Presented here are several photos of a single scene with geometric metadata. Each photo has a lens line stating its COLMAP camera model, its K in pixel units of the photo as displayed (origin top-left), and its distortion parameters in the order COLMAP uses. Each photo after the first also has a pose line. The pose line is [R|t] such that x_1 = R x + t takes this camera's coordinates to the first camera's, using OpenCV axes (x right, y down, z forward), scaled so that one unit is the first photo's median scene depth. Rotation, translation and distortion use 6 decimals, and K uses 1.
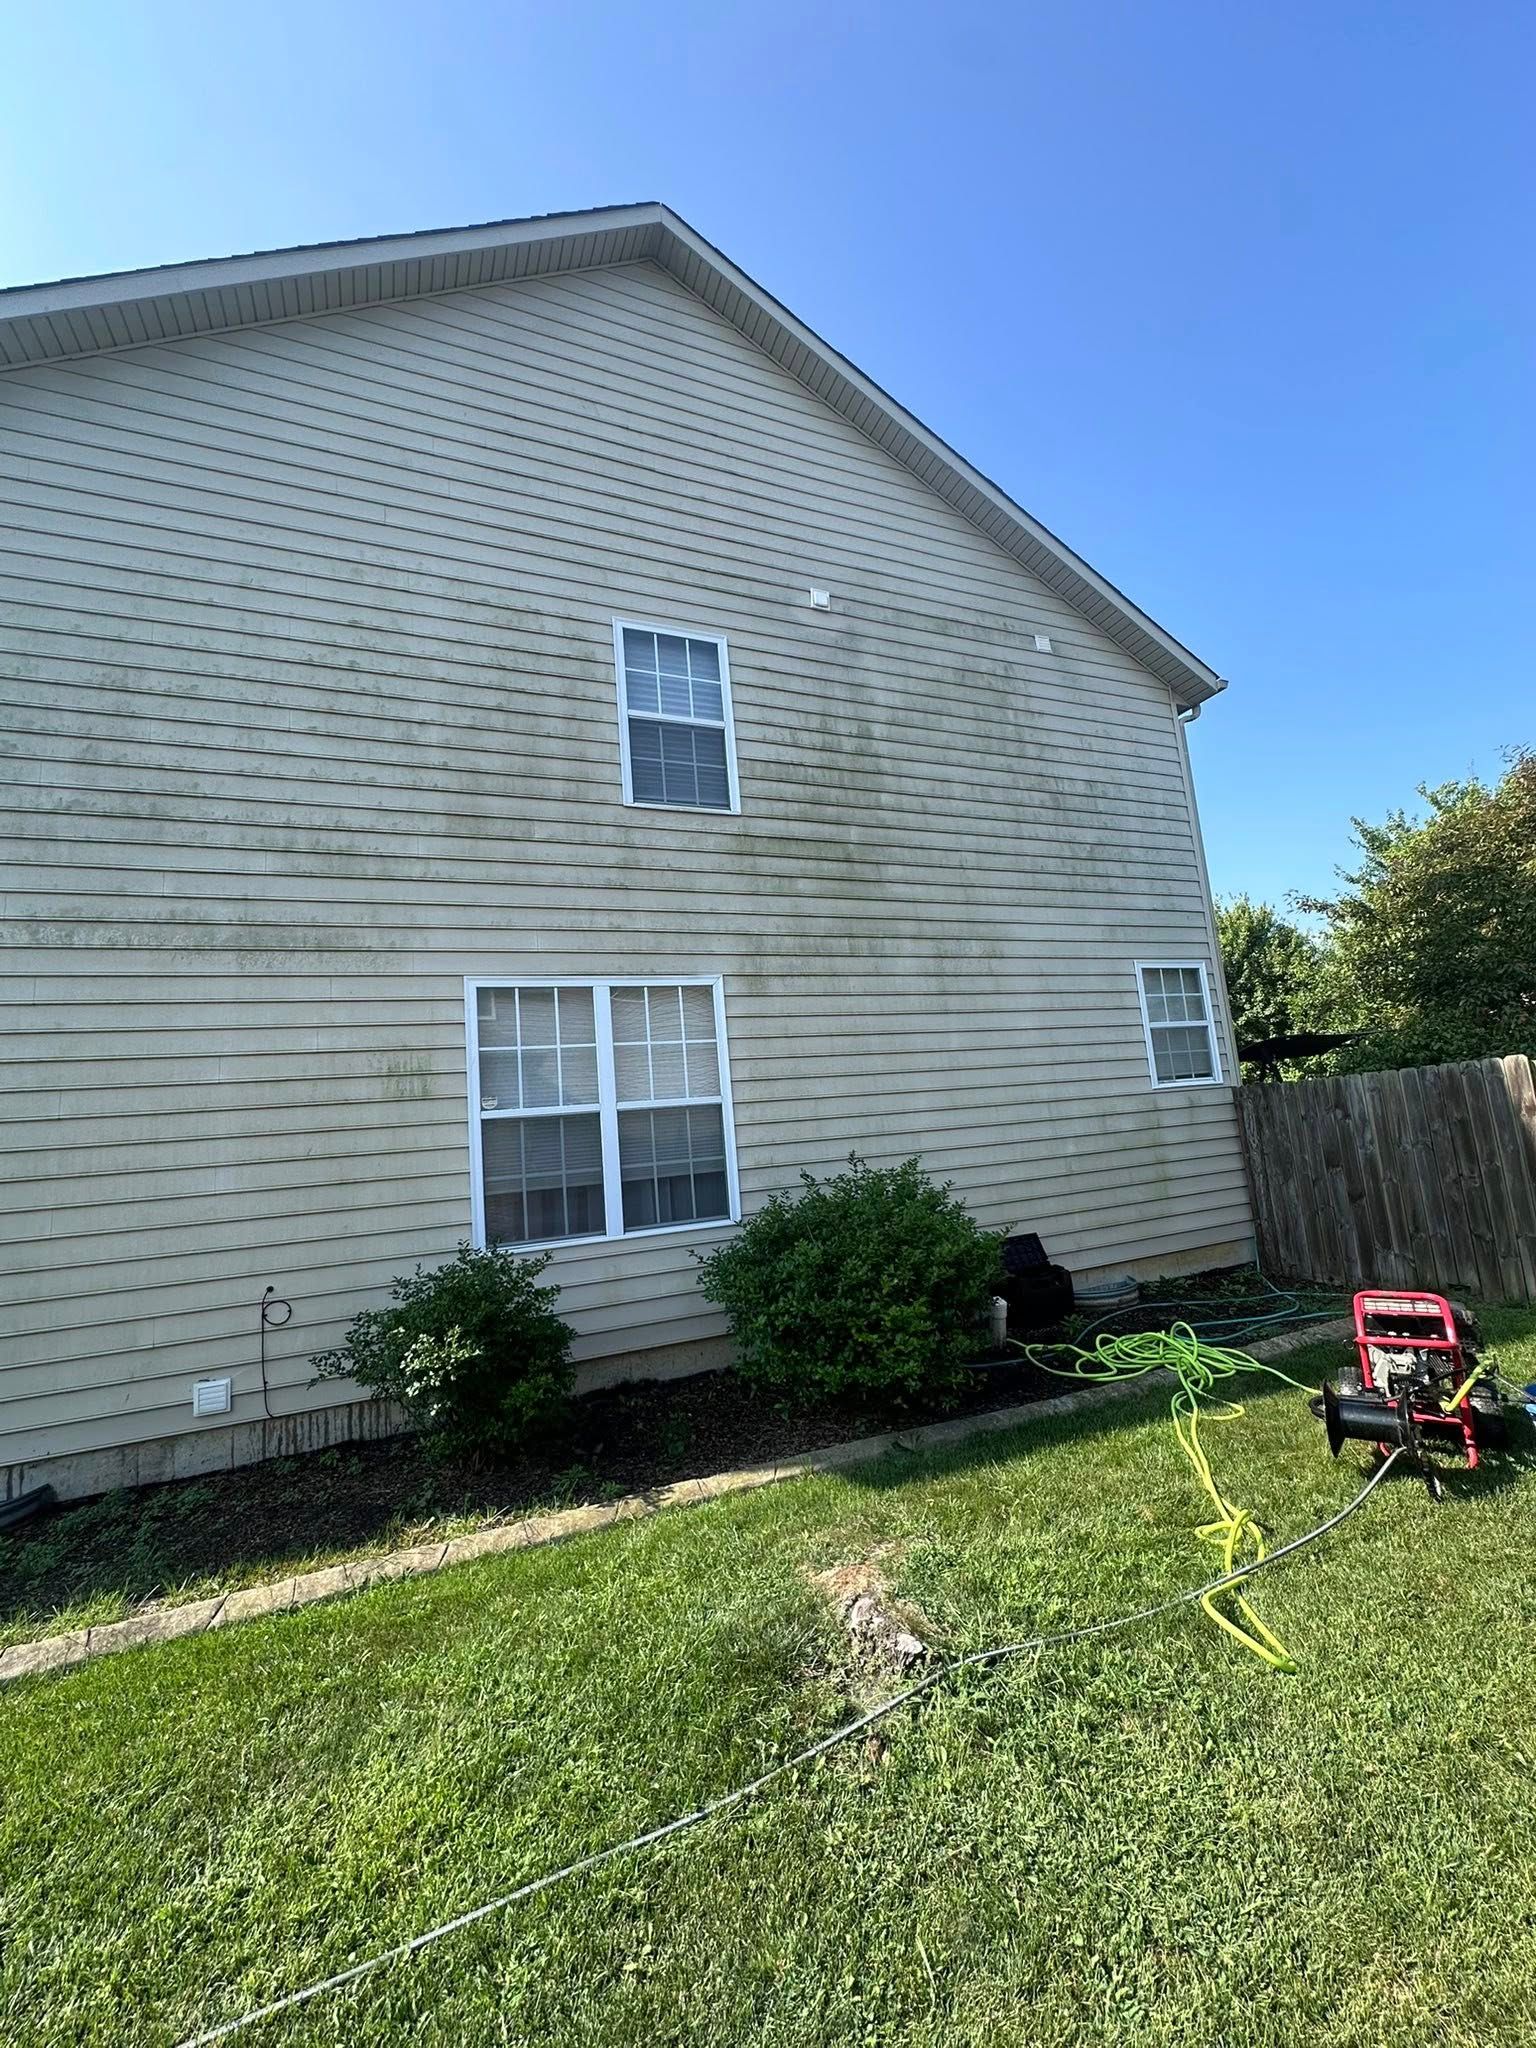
lens RADIAL K [[815.3, 0, 772.5], [0, 815.3, 1022.6], [0, 0, 1]] dist [-0.000818, 0.000194]
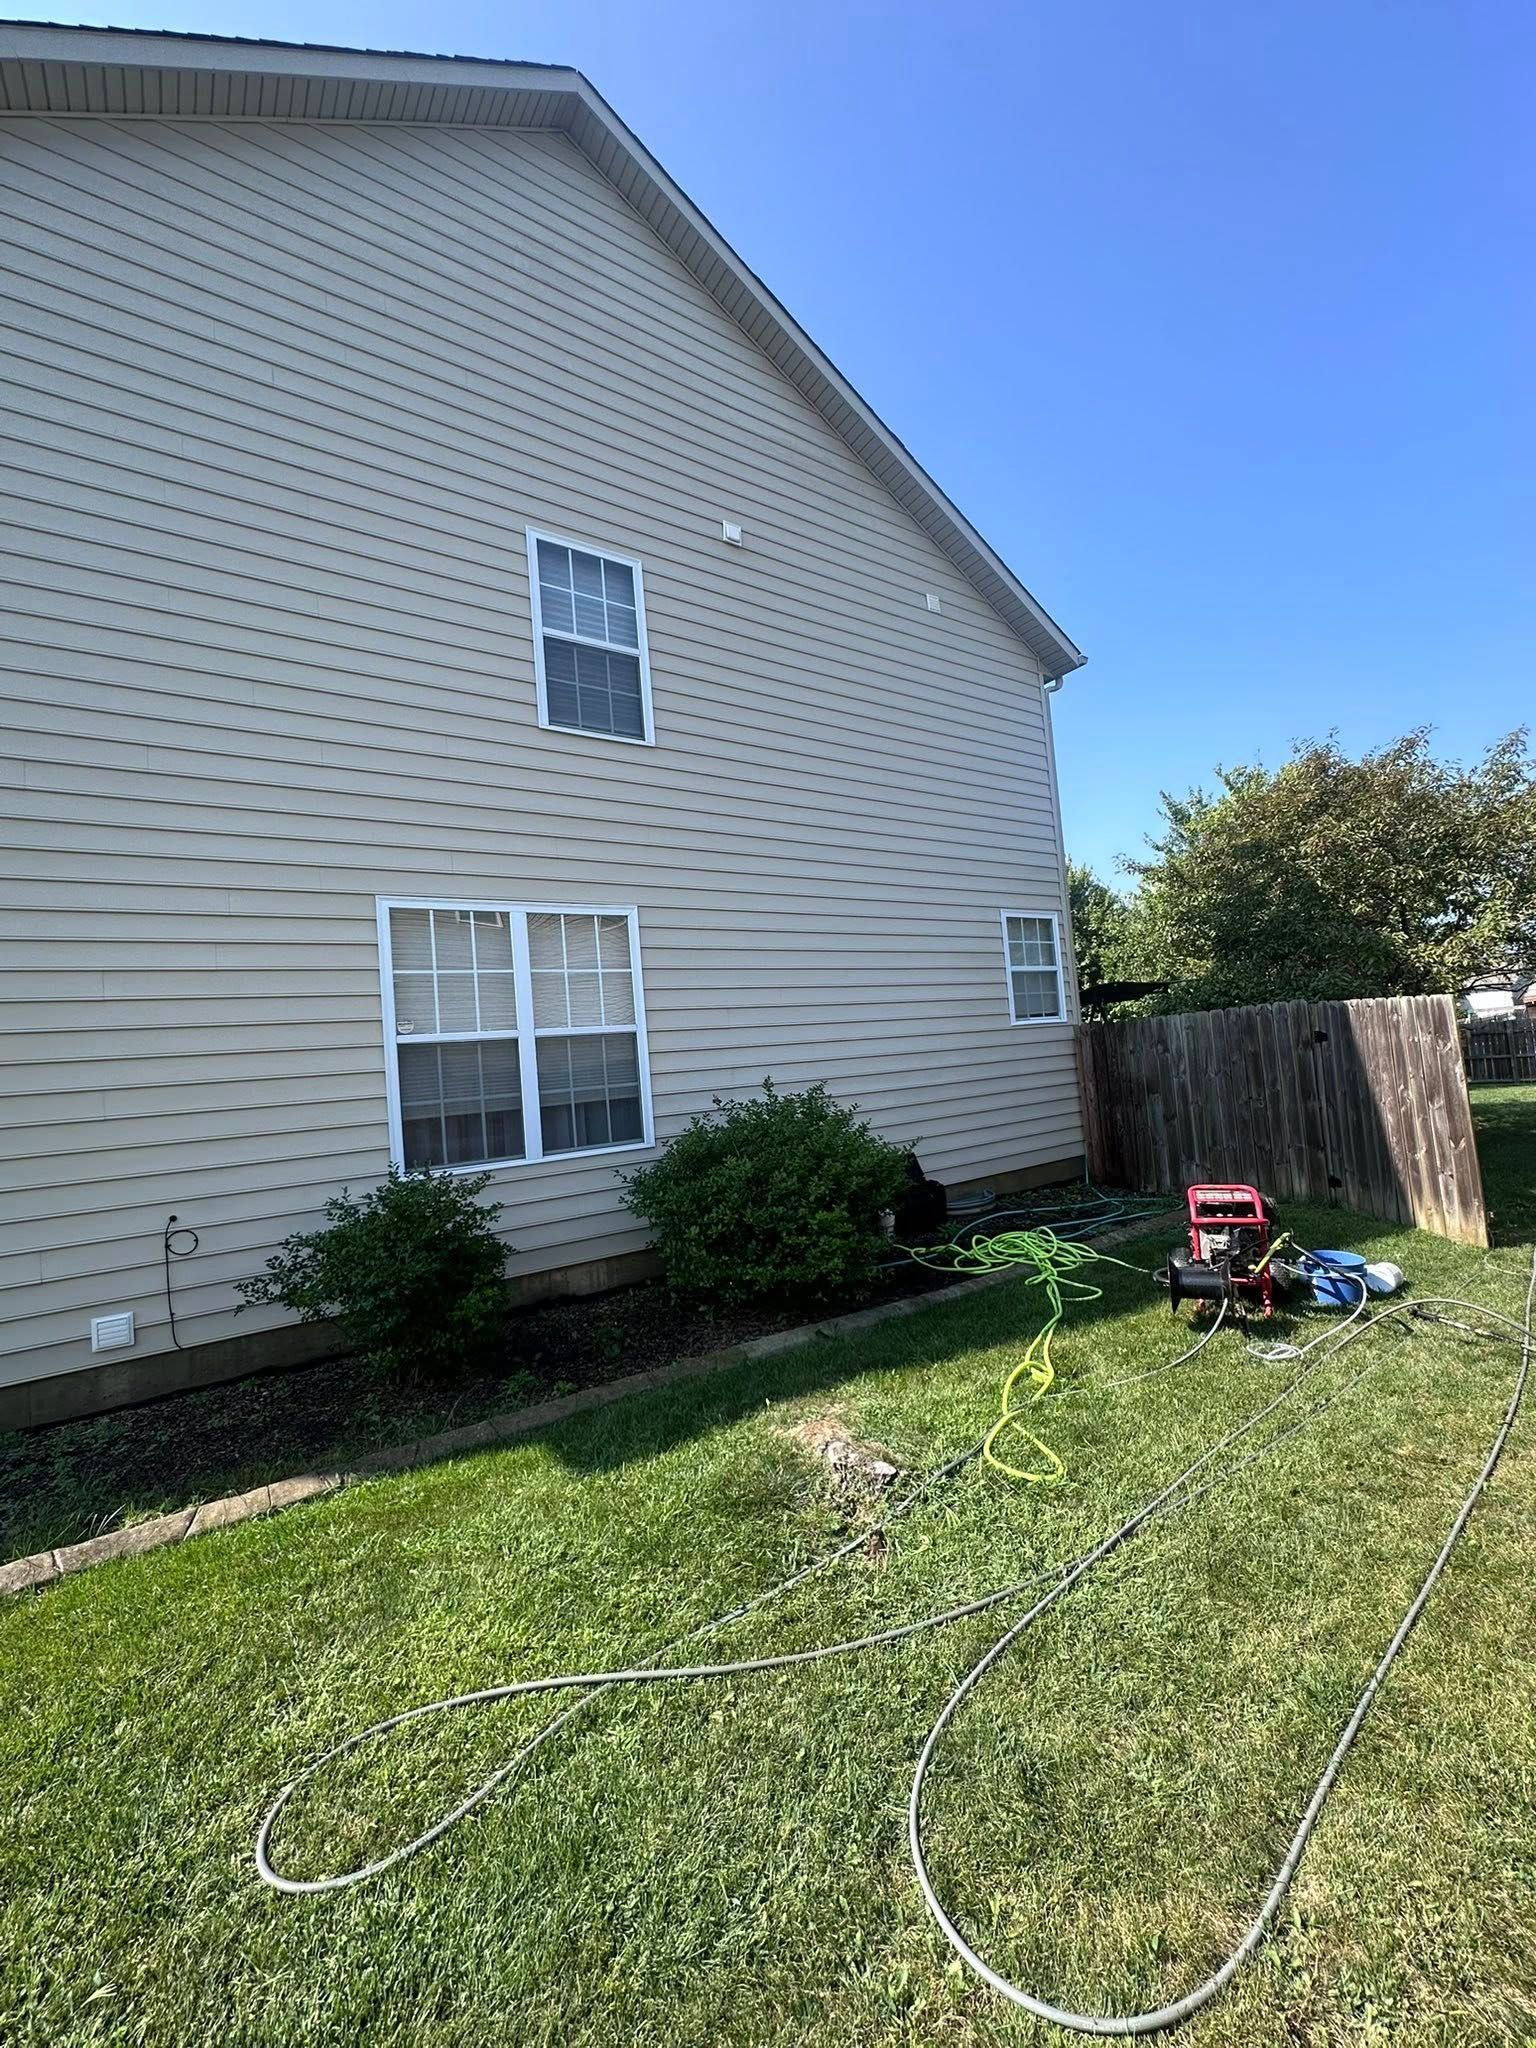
lens RADIAL K [[815.3, 0, 772.5], [0, 815.3, 1022.6], [0, 0, 1]] dist [-0.000818, 0.000194]
pose [[0.979862, 0.013319, 0.199233, -0.102005], [-0.027350, 0.997321, 0.067842, 0.013272], [-0.197796, -0.071925, 0.977601, -0.039247]]
